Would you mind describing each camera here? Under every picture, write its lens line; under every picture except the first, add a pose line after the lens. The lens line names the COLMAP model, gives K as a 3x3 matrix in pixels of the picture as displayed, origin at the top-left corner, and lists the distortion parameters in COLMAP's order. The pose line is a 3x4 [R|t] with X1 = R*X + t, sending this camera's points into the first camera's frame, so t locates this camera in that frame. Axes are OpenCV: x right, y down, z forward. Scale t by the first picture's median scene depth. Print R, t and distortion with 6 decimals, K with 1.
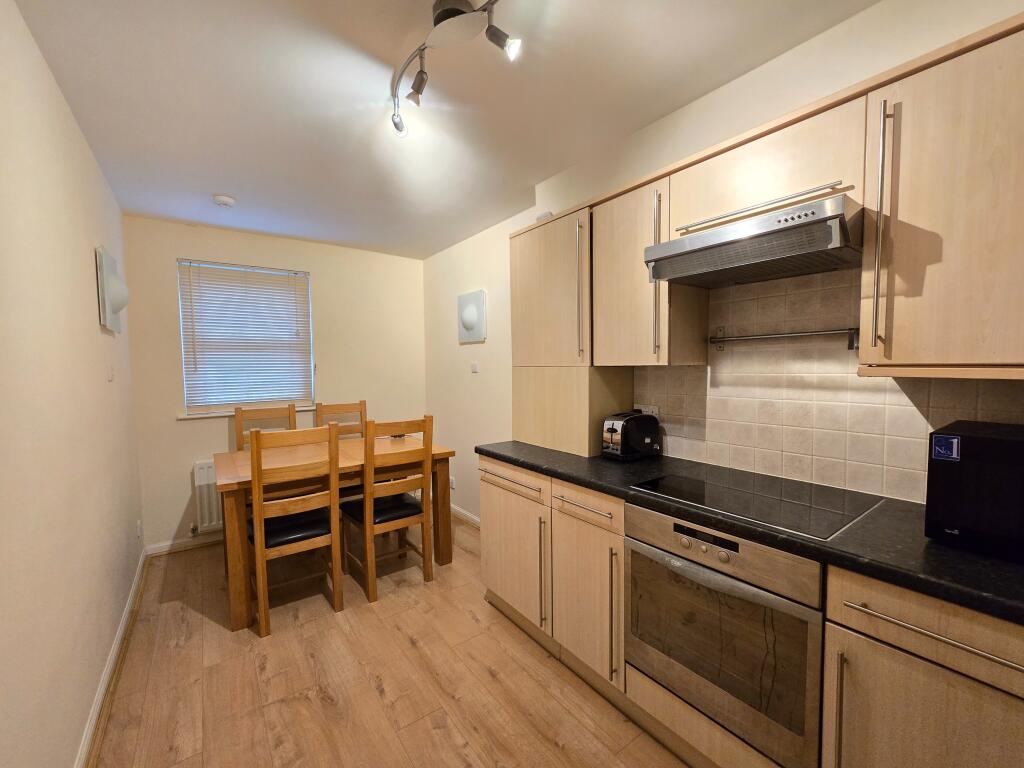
lens RADIAL K [[413.9, 0, 501.7], [0, 413.9, 386.3], [0, 0, 1]] dist [0.001475, -0.000003]
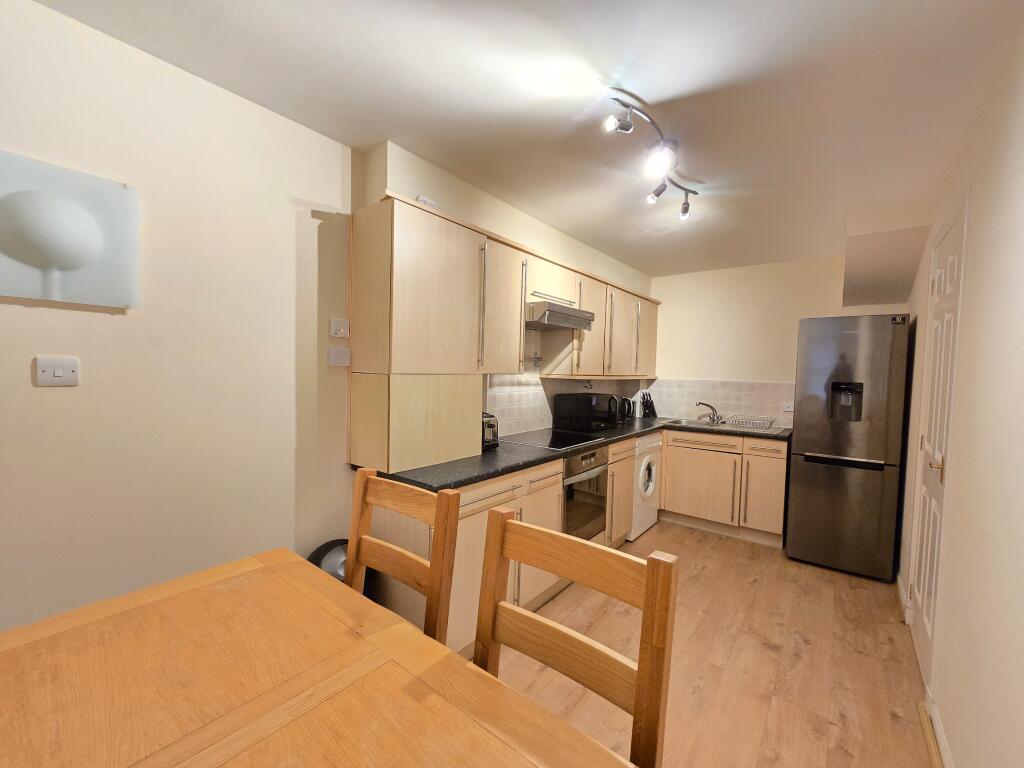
lens RADIAL K [[413.9, 0, 502.3], [0, 413.9, 386.8], [0, 0, 1]] dist [0.001475, -0.000003]
pose [[-0.247954, -0.037324, 0.968052, -1.069311], [0.032706, 0.998365, 0.046870, -0.077318], [-0.968220, 0.043282, -0.246328, 1.440229]]
